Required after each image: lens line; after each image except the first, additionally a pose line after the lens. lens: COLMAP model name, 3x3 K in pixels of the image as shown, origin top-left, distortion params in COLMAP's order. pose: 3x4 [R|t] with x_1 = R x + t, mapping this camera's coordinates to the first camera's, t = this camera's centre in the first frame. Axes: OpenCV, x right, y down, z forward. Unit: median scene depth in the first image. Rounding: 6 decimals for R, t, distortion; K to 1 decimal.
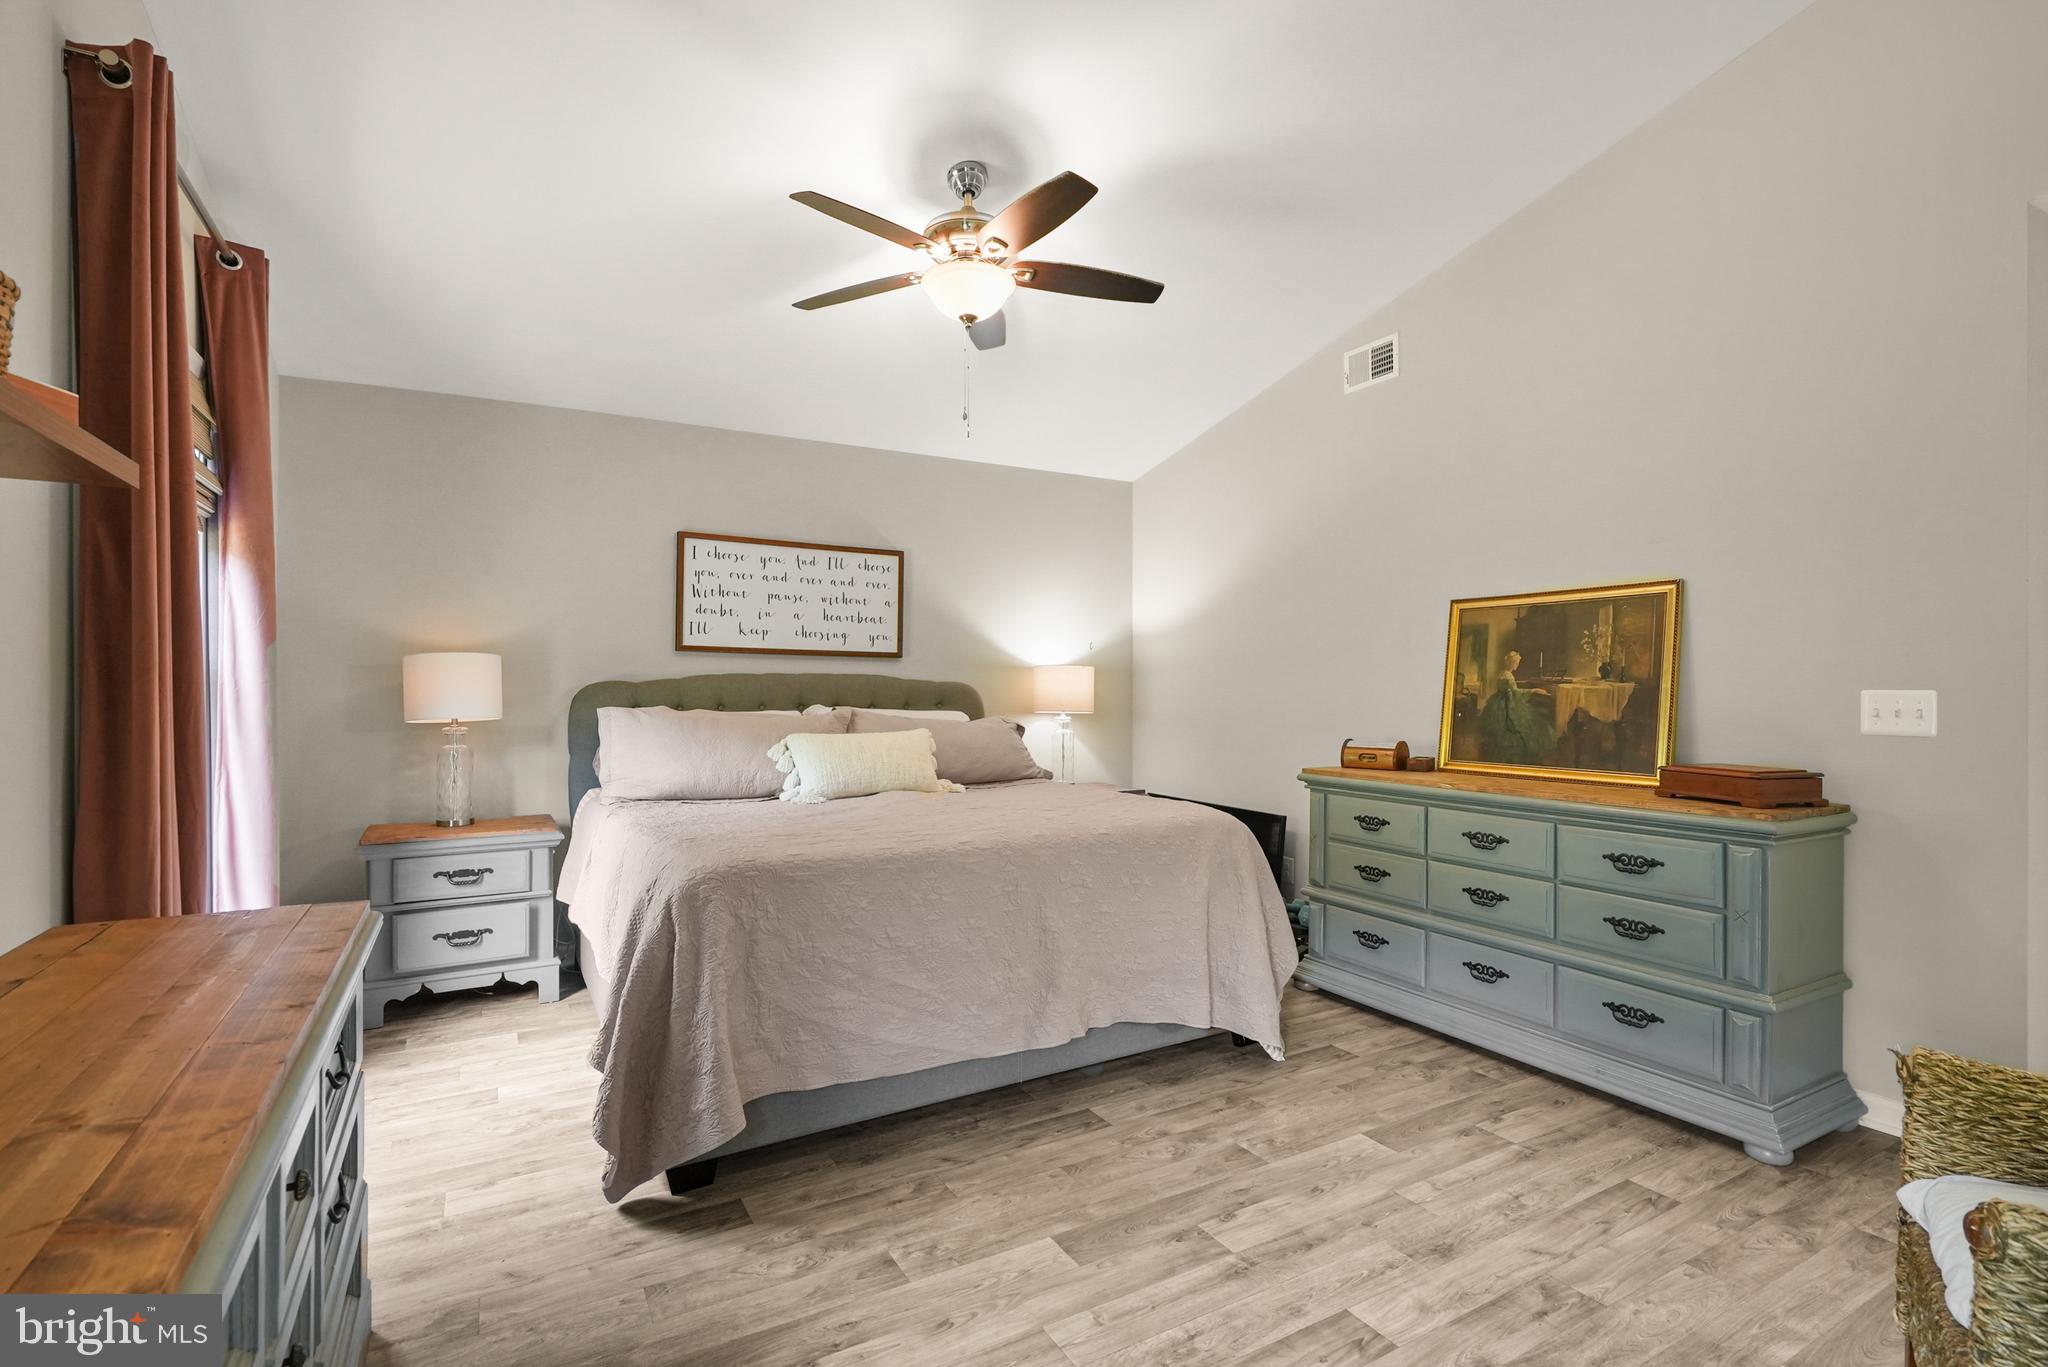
lens RADIAL K [[960.5, 0, 999.9], [0, 960.5, 678.0], [0, 0, 1]] dist [-0.018449, 0.000396]
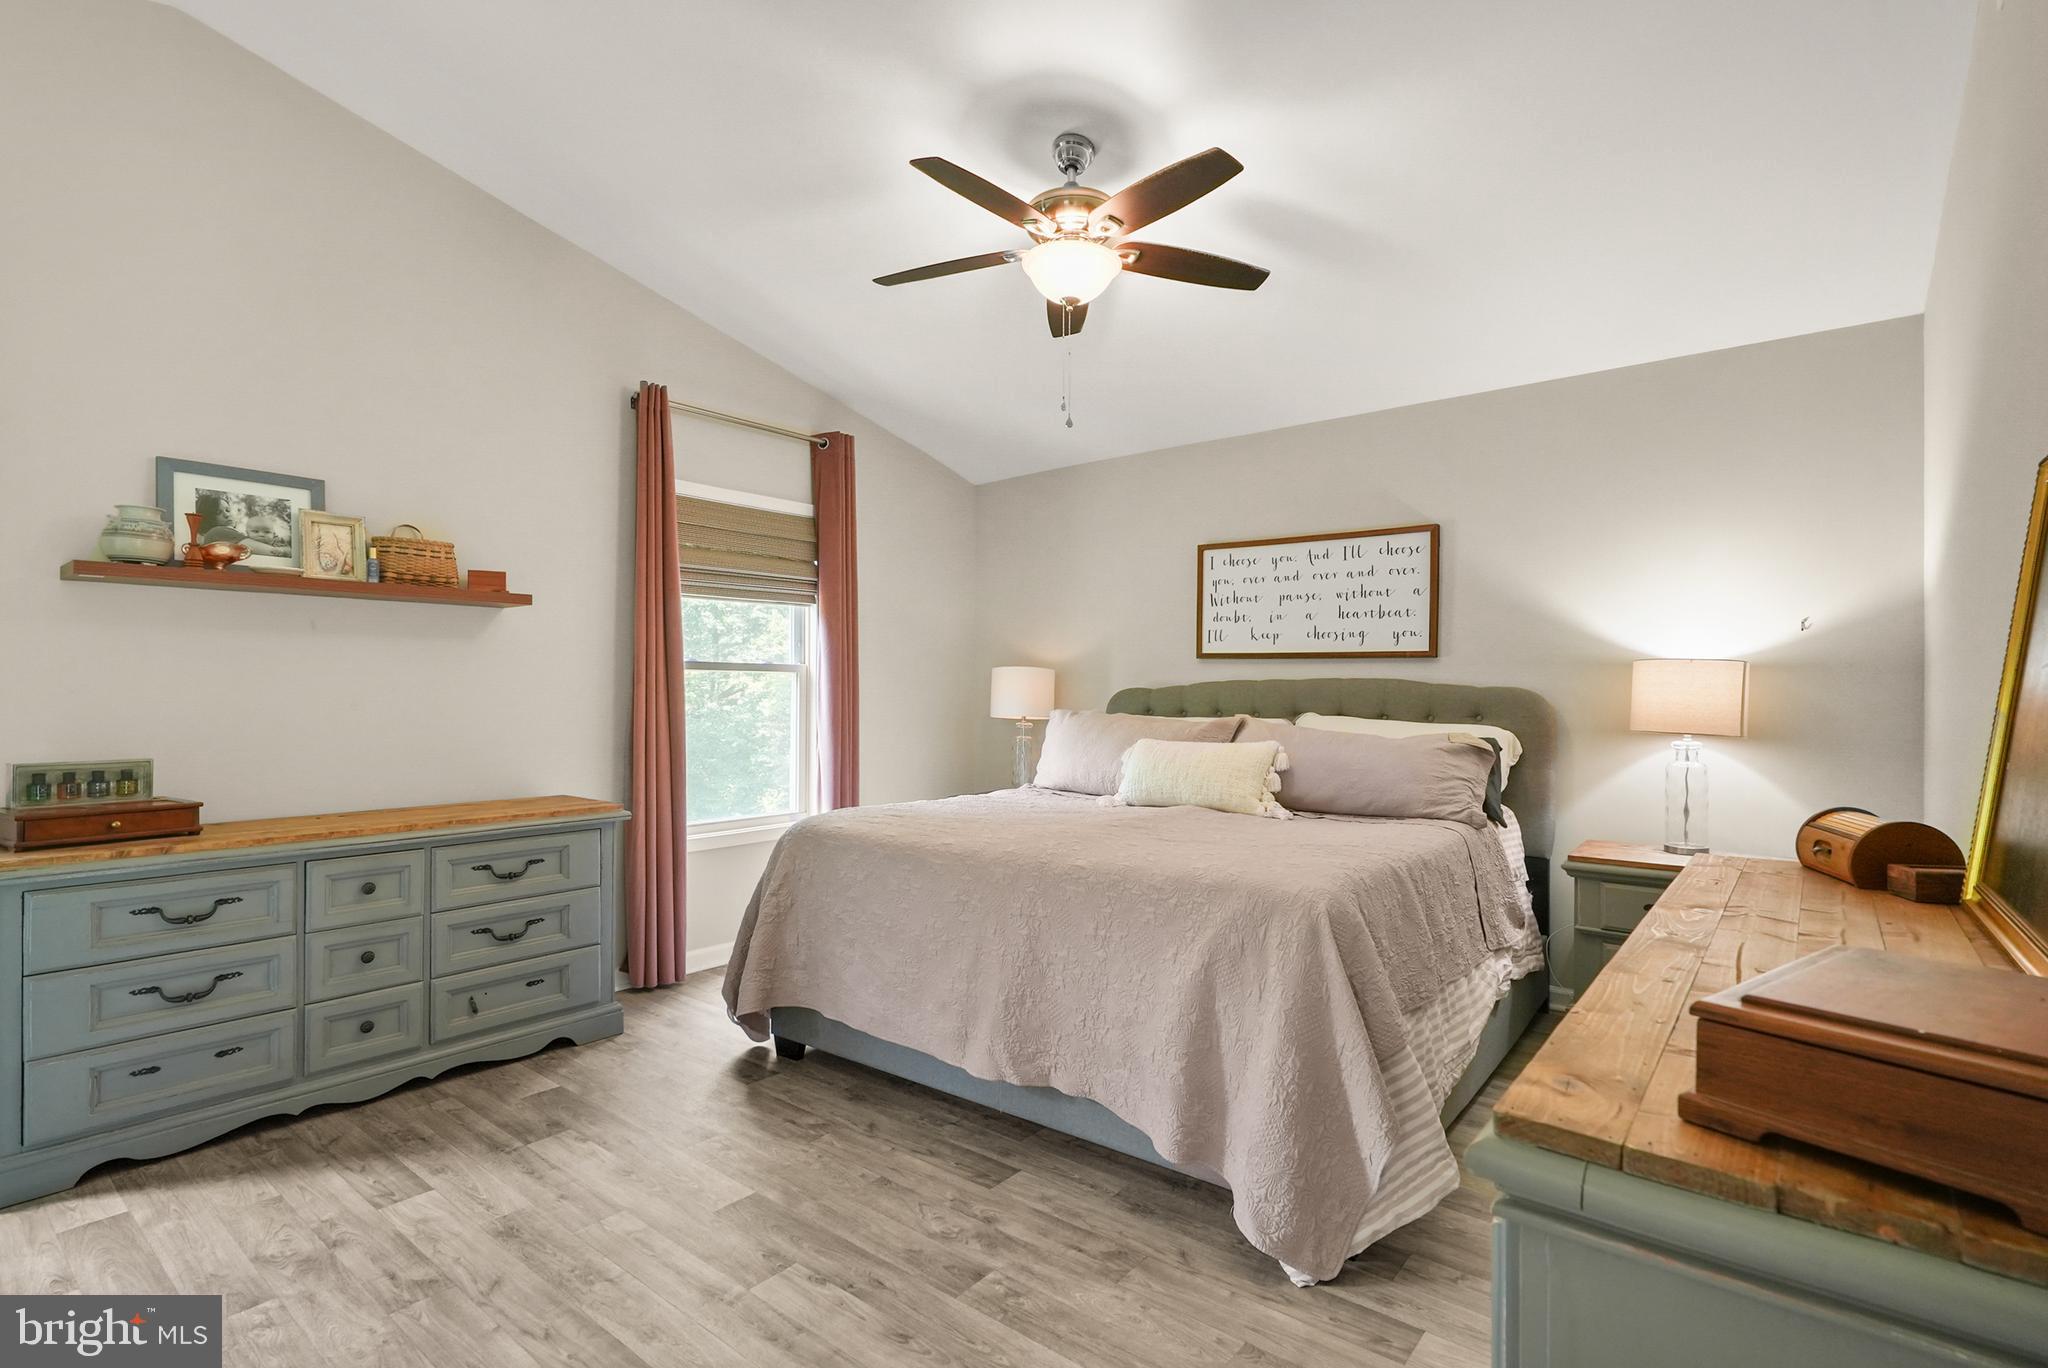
lens RADIAL K [[960.5, 0, 999.9], [0, 960.5, 678.5], [0, 0, 1]] dist [-0.018449, 0.000396]
pose [[0.370131, -0.013128, -0.928887, 0.703164], [0.004837, 0.999914, -0.012205, 0.006607], [0.928967, 0.000025, 0.370163, 0.508503]]
